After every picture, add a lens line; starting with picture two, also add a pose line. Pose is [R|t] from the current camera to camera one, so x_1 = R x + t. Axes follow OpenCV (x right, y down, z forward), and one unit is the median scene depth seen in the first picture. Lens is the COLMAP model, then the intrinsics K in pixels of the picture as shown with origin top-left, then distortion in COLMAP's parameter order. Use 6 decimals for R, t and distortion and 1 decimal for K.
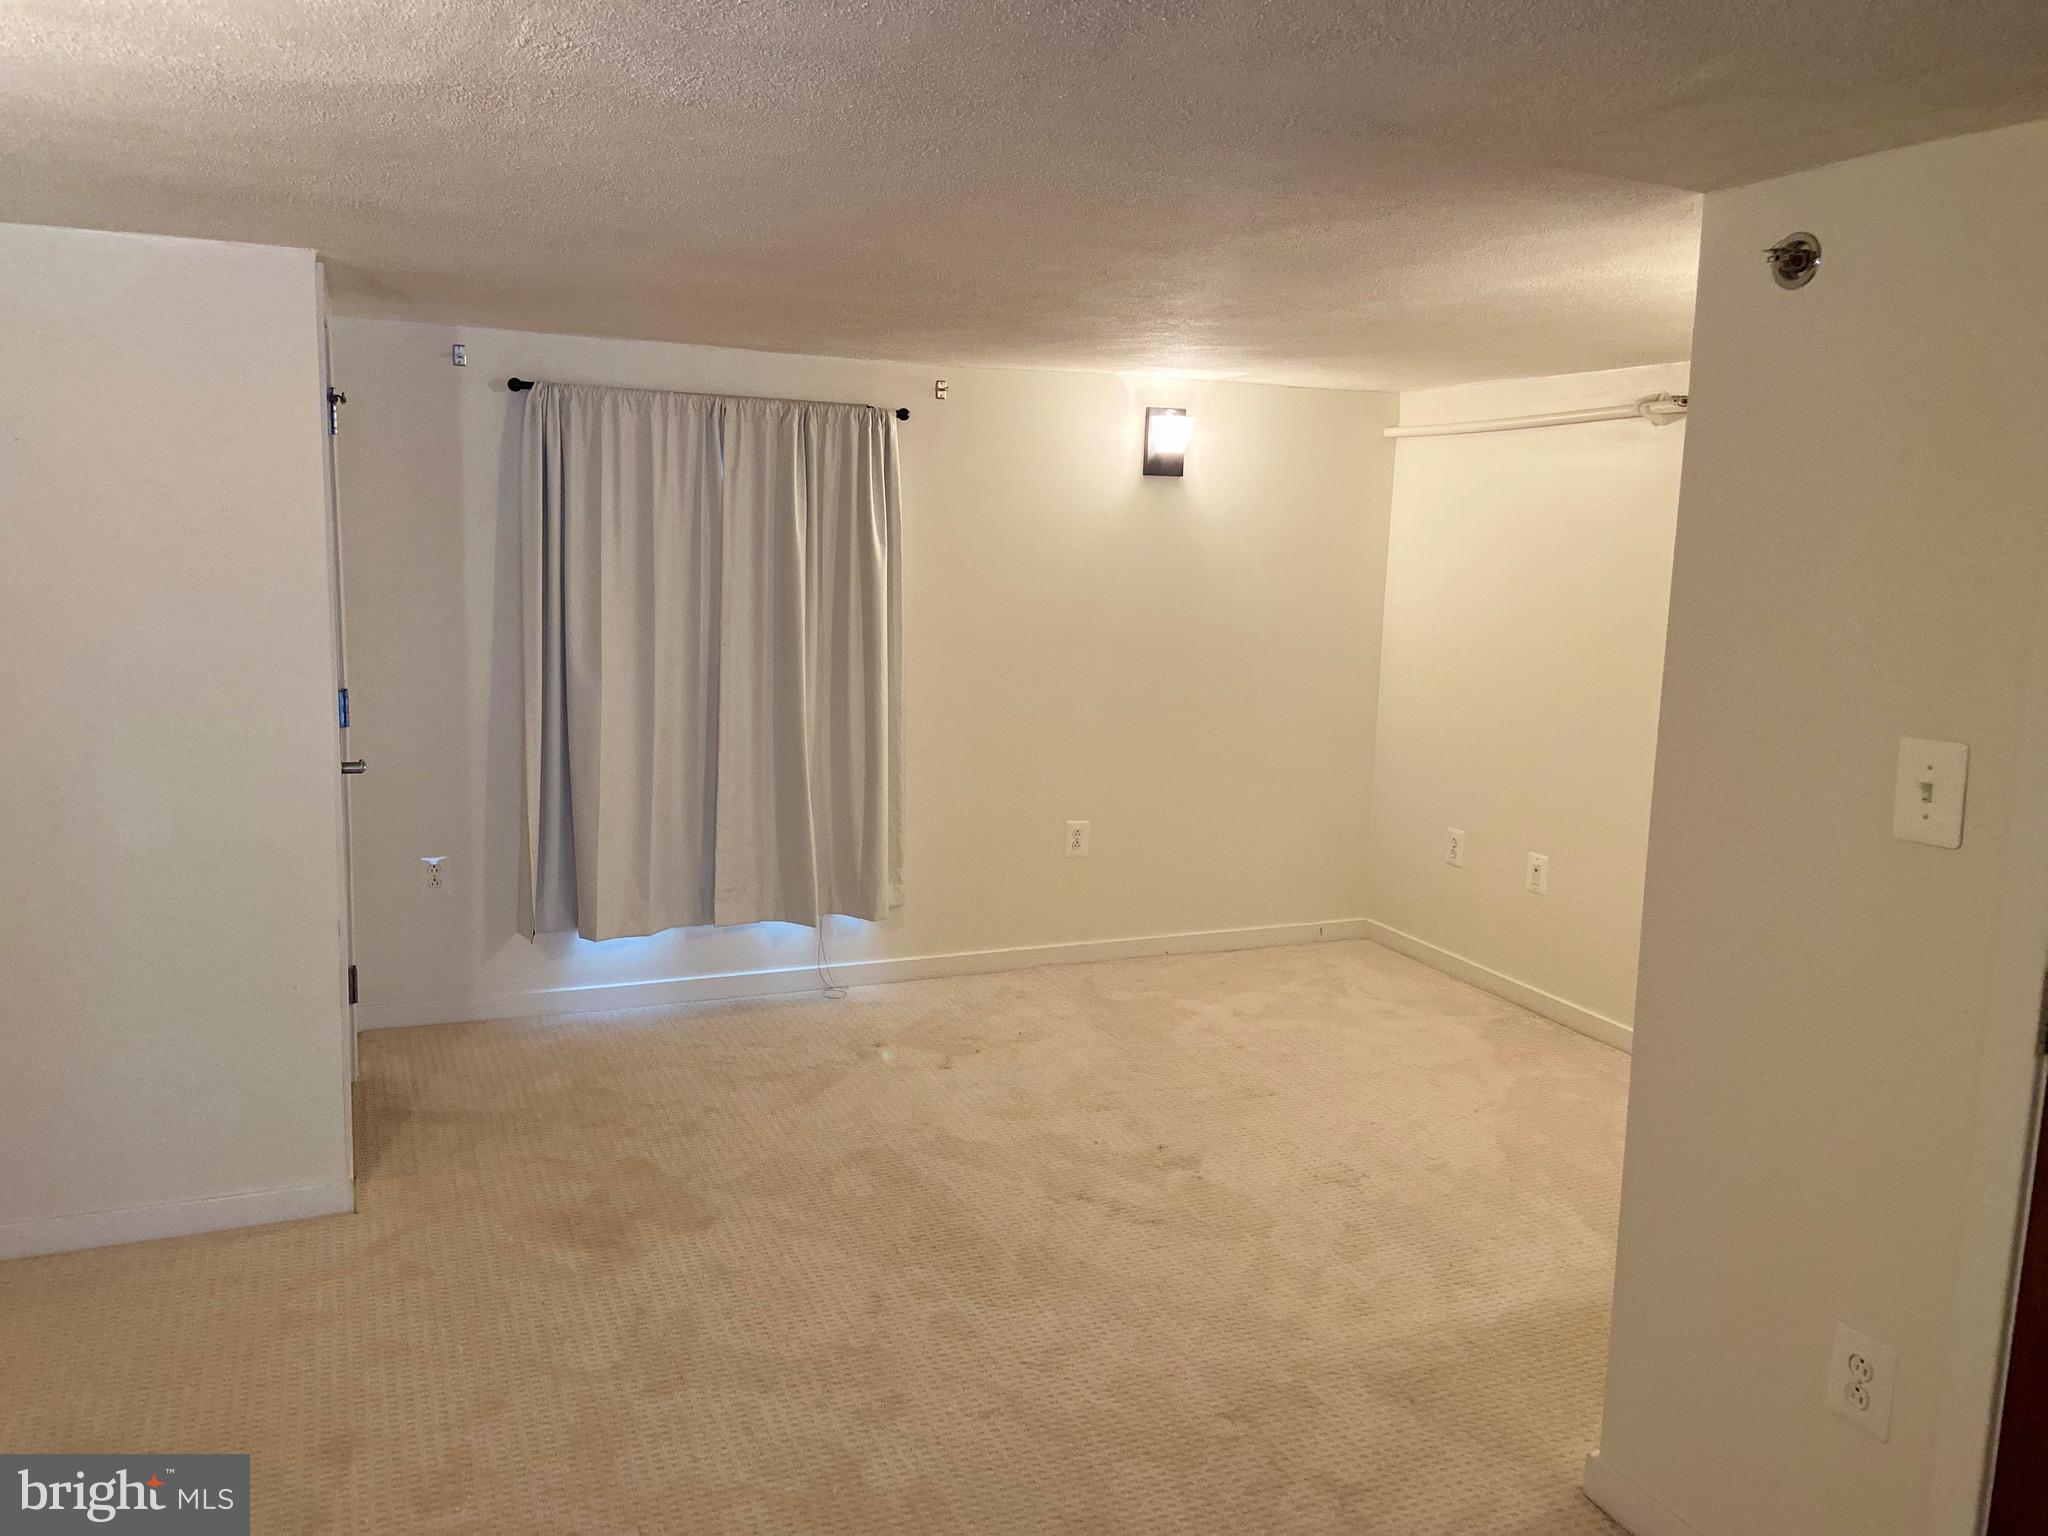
lens RADIAL K [[1543.9, 0, 1029.8], [0, 1543.9, 758.5], [0, 0, 1]] dist [0.111121, -0.148203]
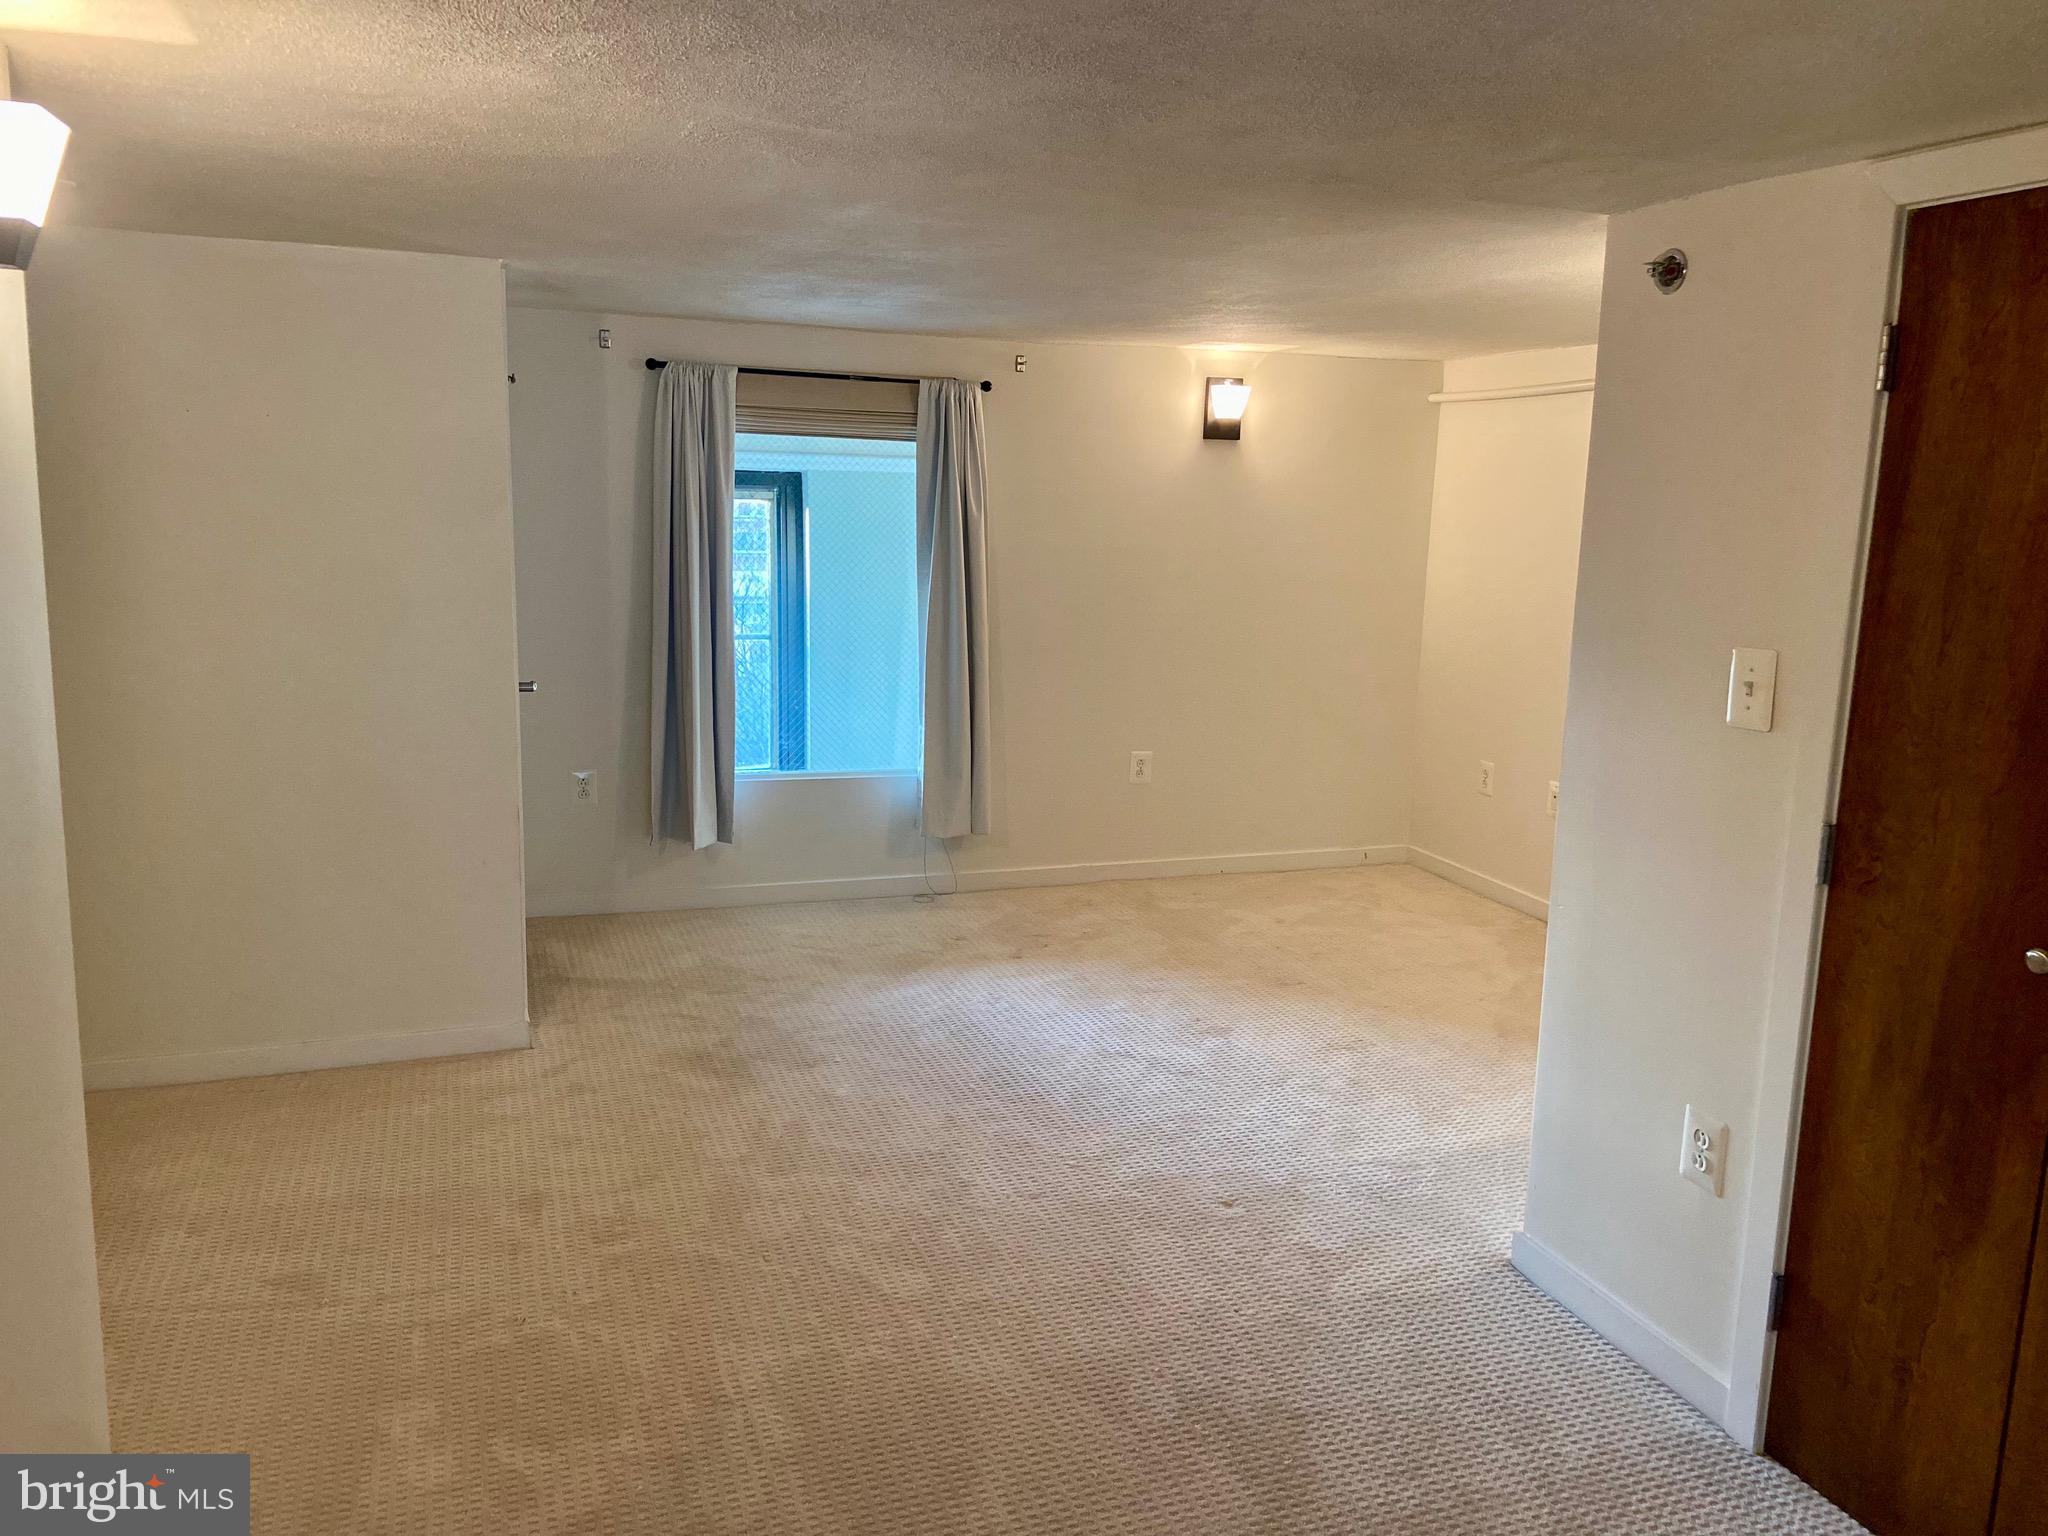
lens RADIAL K [[1543.9, 0, 1029.8], [0, 1543.9, 758.5], [0, 0, 1]] dist [0.111121, -0.148203]
pose [[0.997874, 0.009335, -0.064495, 0.032640], [-0.007750, 0.999663, 0.024777, 0.026505], [0.064705, -0.024225, 0.997610, -0.168138]]
